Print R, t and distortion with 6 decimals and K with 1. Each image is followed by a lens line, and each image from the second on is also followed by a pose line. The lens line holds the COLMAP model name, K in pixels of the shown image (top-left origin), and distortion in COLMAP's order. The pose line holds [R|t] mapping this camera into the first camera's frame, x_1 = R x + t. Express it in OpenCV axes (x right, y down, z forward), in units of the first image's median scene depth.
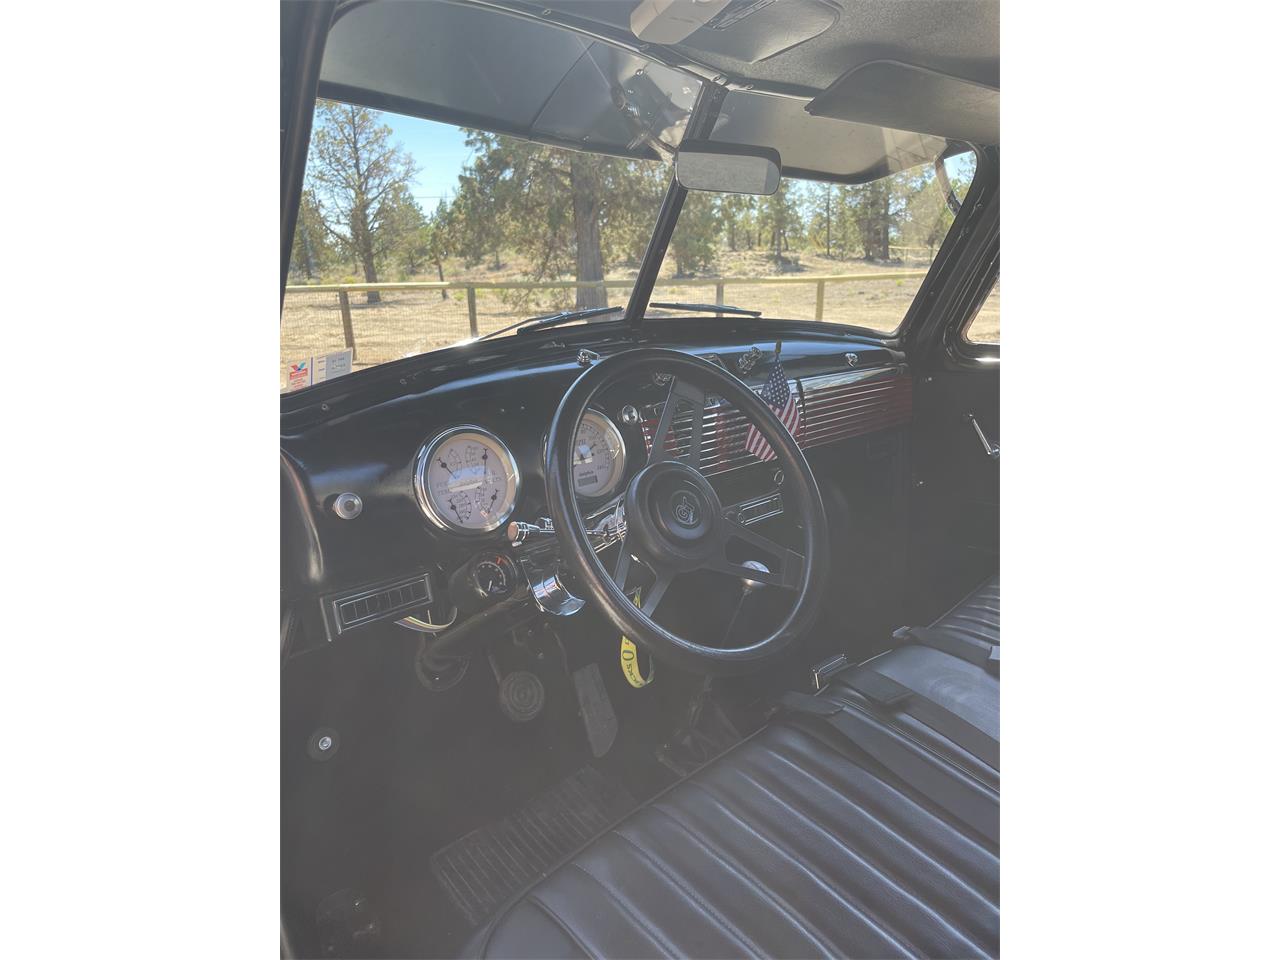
lens RADIAL K [[738.3, 0, 632.4], [0, 738.3, 473.9], [0, 0, 1]] dist [-0.002759, -0.006080]
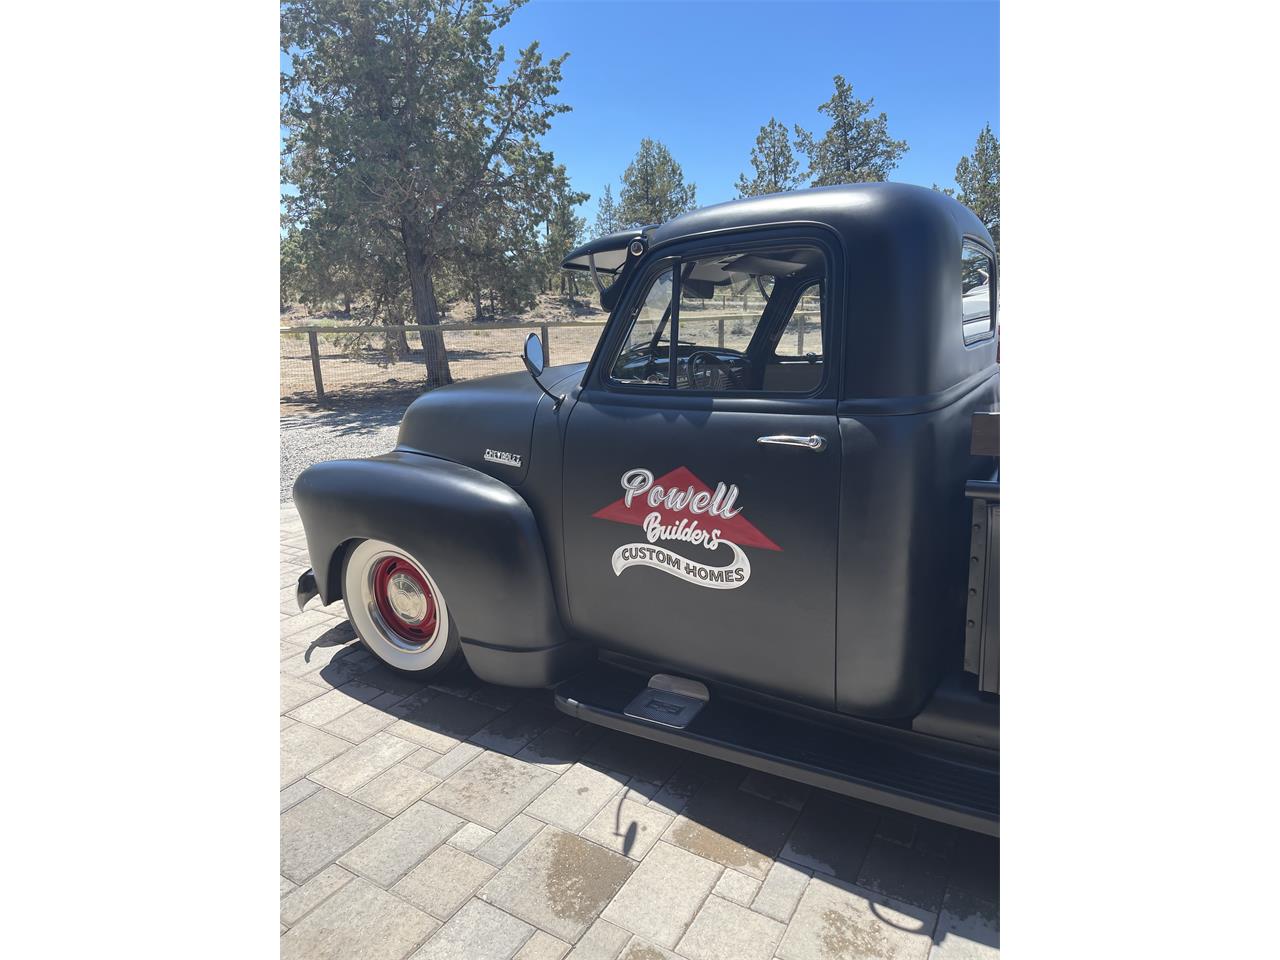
lens RADIAL K [[738.3, 0, 637.3], [0, 738.3, 471.9], [0, 0, 1]] dist [-0.002759, -0.006080]
pose [[0.959266, -0.059951, 0.276070, -0.568317], [0.075385, 0.996110, -0.045627, 0.235697], [-0.272261, 0.064580, 0.960054, -0.982966]]
